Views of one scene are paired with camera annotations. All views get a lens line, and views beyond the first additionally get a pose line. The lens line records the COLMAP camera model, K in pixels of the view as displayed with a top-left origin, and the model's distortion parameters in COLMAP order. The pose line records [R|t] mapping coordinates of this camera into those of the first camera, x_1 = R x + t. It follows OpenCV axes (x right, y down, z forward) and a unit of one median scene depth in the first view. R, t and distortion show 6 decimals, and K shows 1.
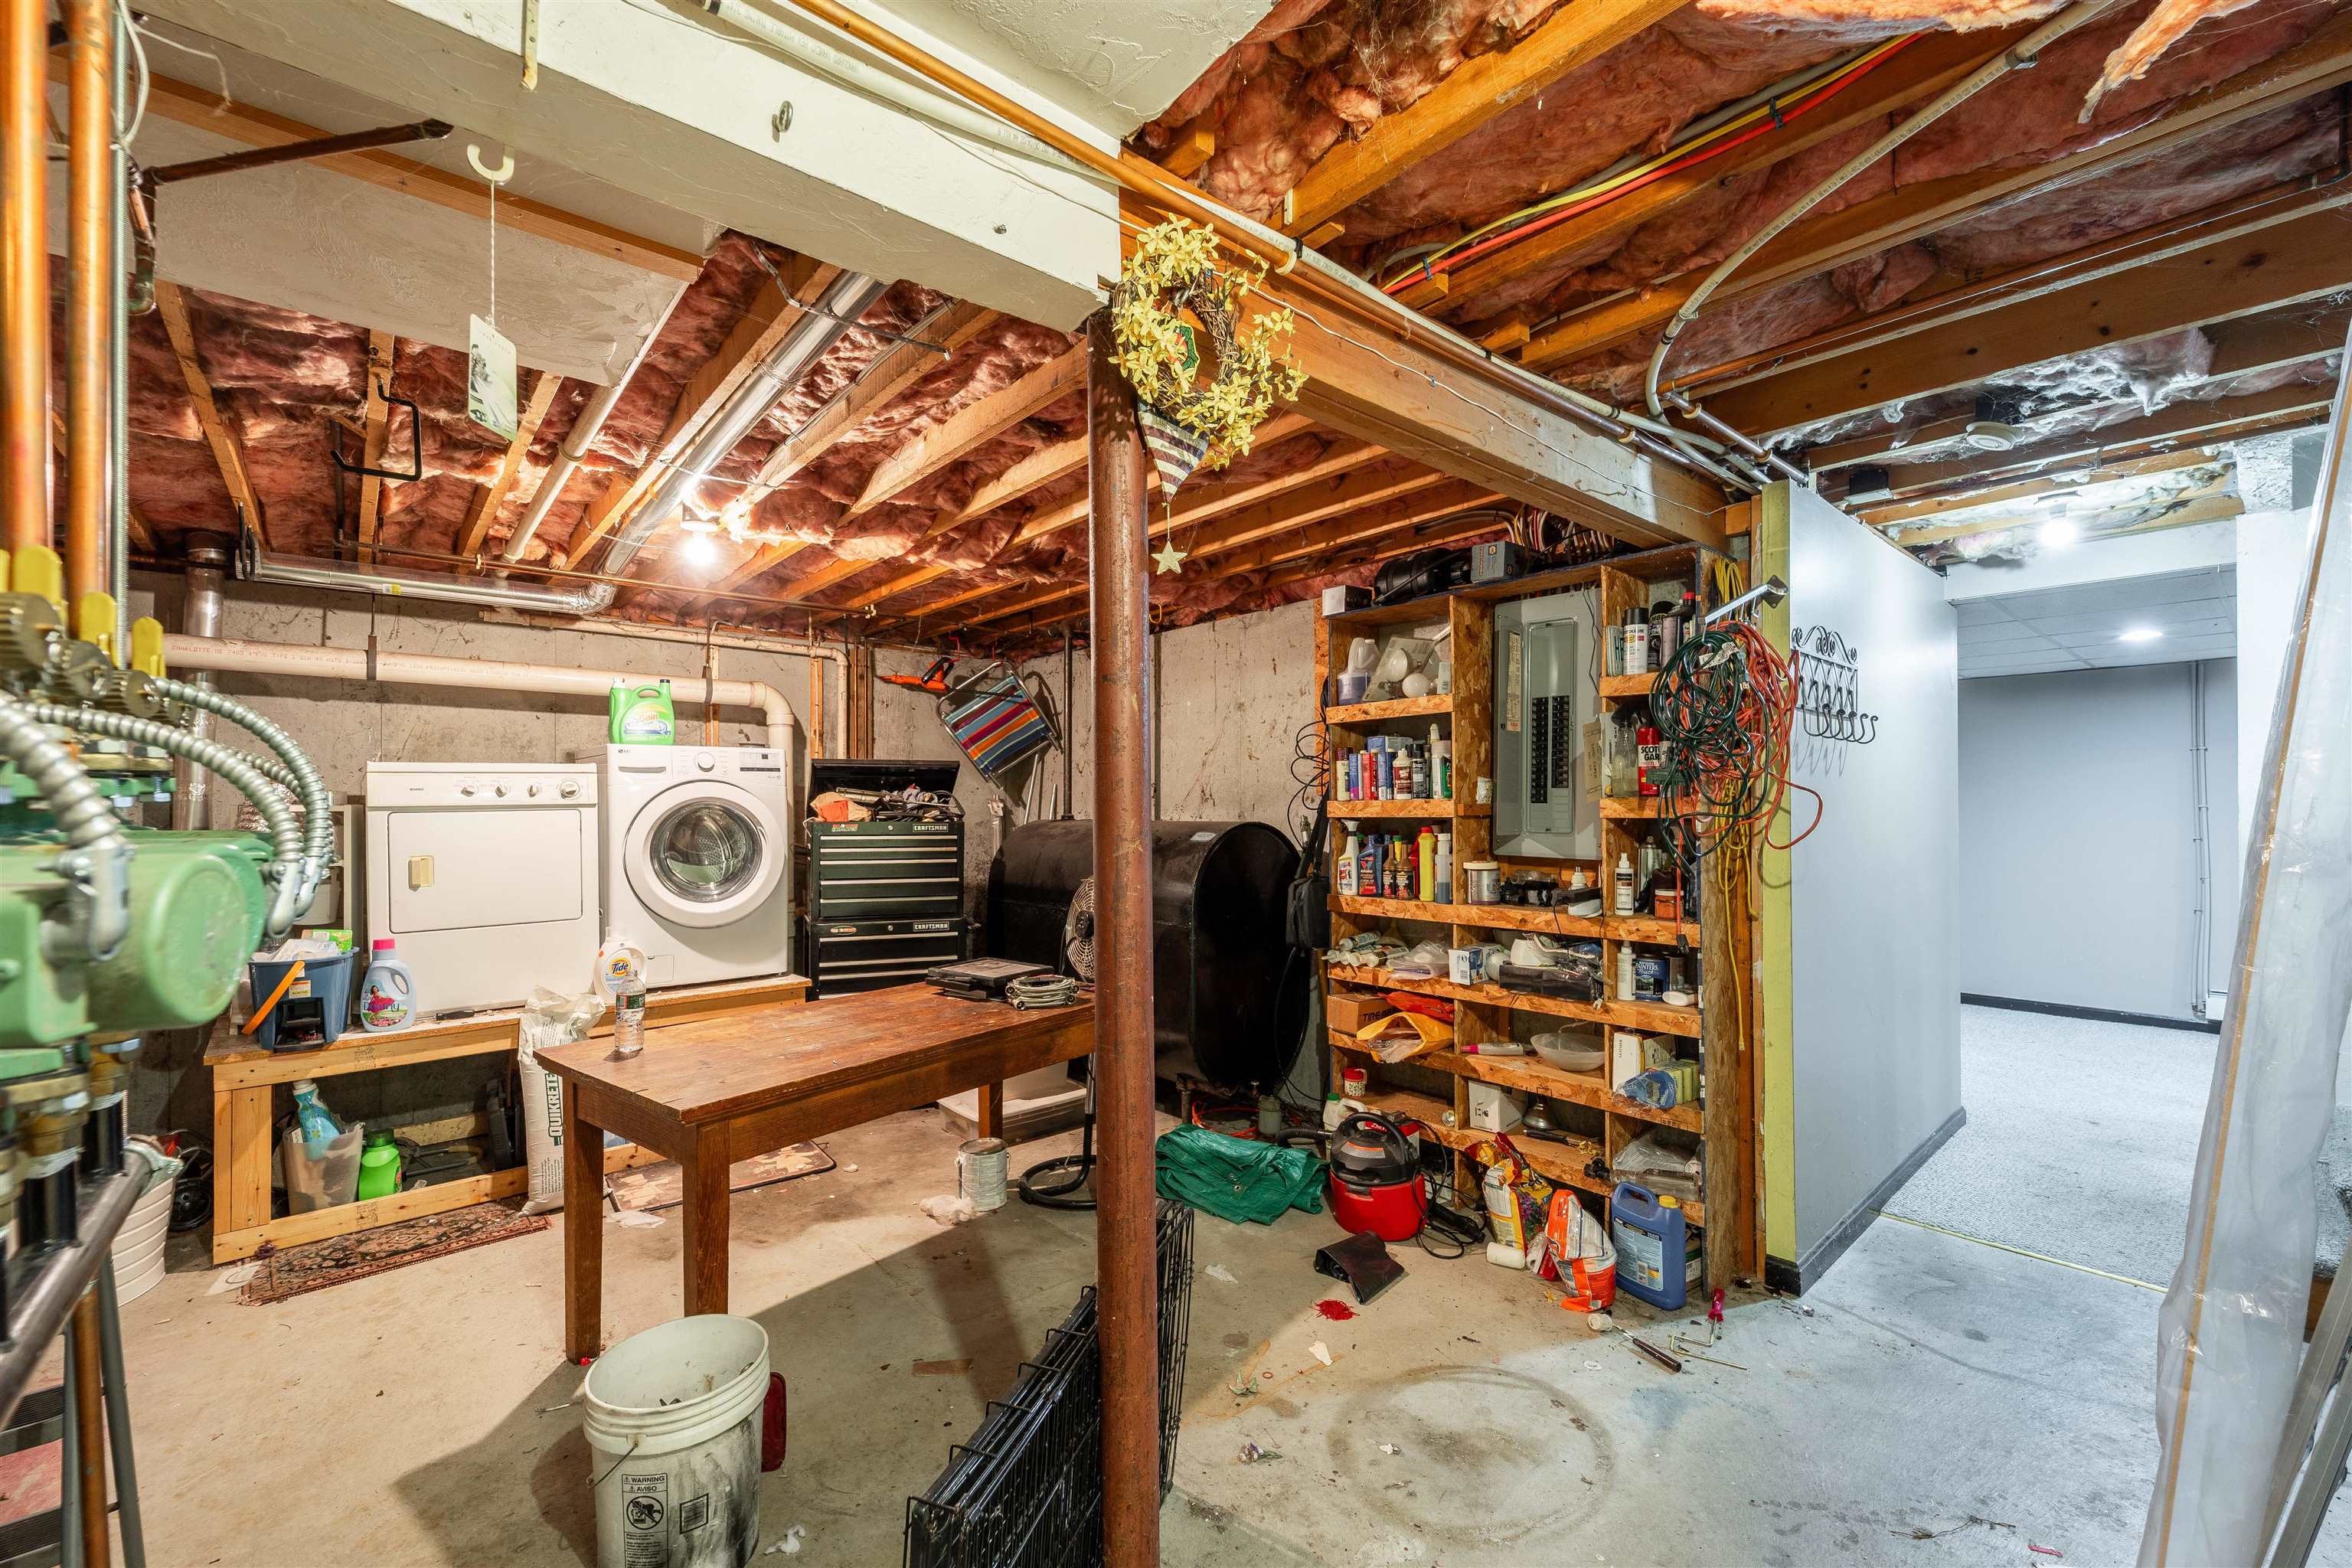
lens RADIAL K [[949.2, 0, 1169.7], [0, 949.2, 805.7], [0, 0, 1]] dist [0.003371, -0.002182]
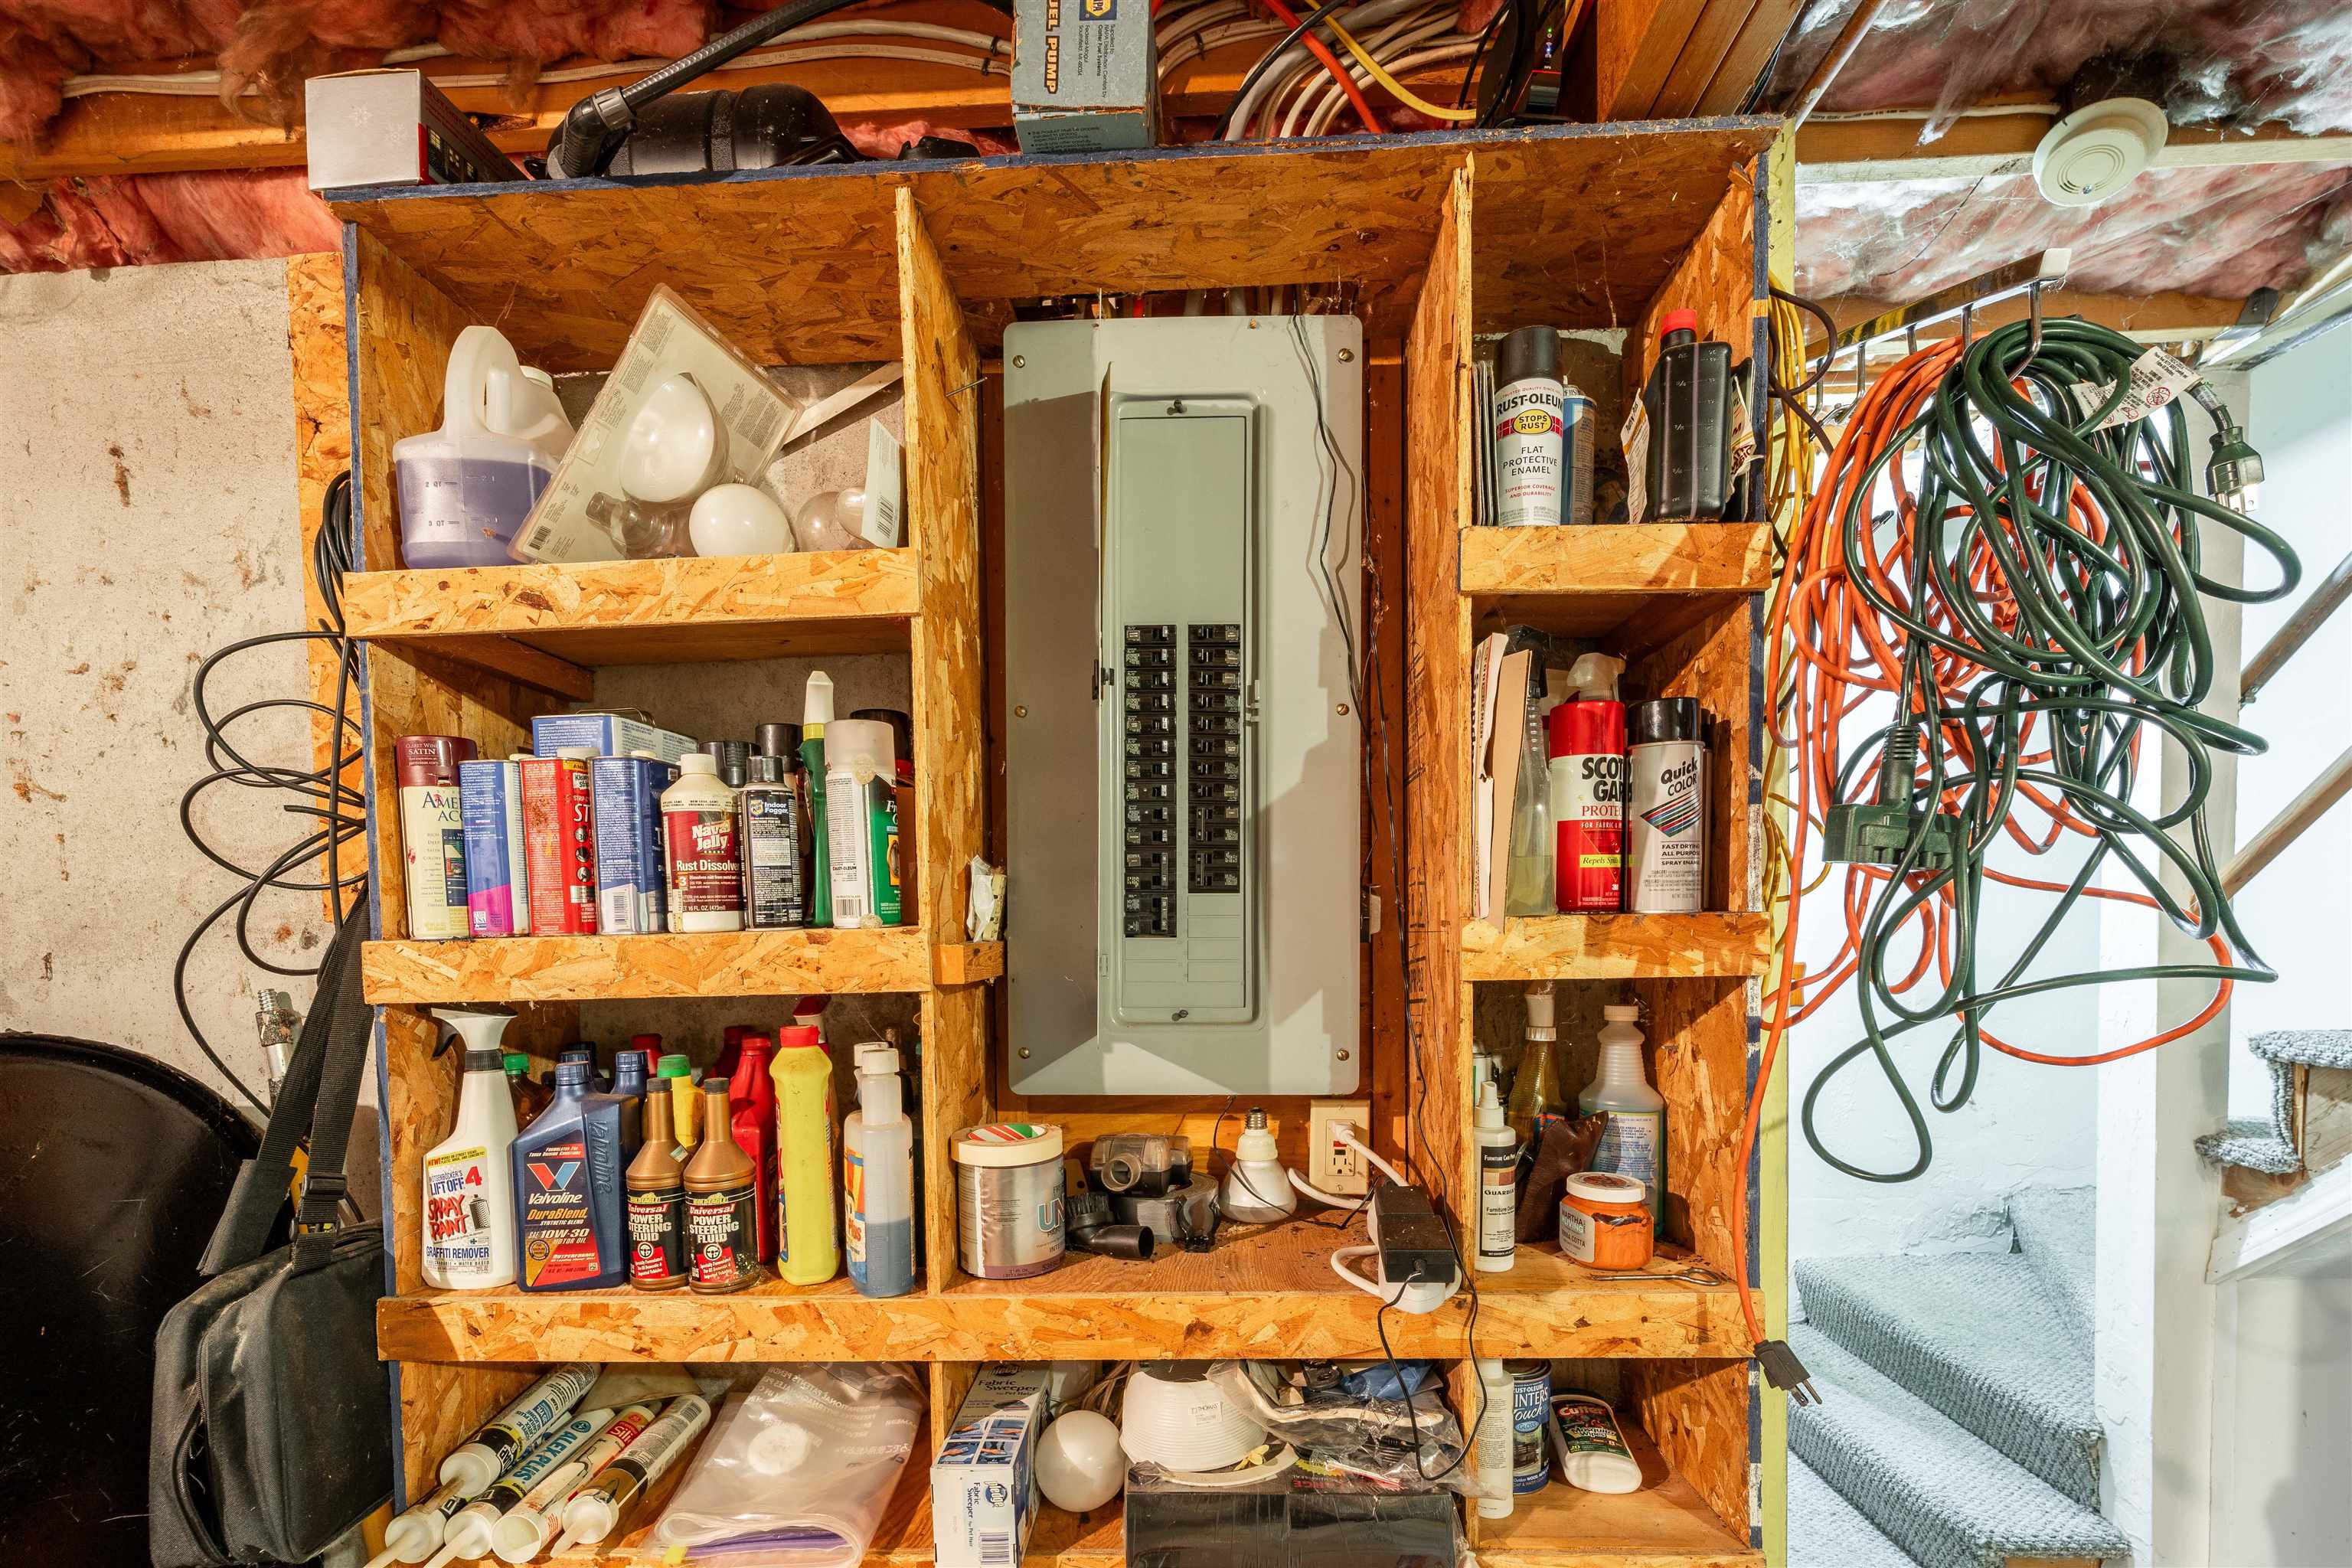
lens RADIAL K [[949.2, 0, 1154.9], [0, 949.2, 958.2], [0, 0, 1]] dist [0.003371, -0.002182]
pose [[0.665786, -0.032444, 0.745437, 0.124348], [0.015007, 0.999434, 0.030095, -0.005083], [-0.745992, -0.008850, 0.665897, 0.709796]]
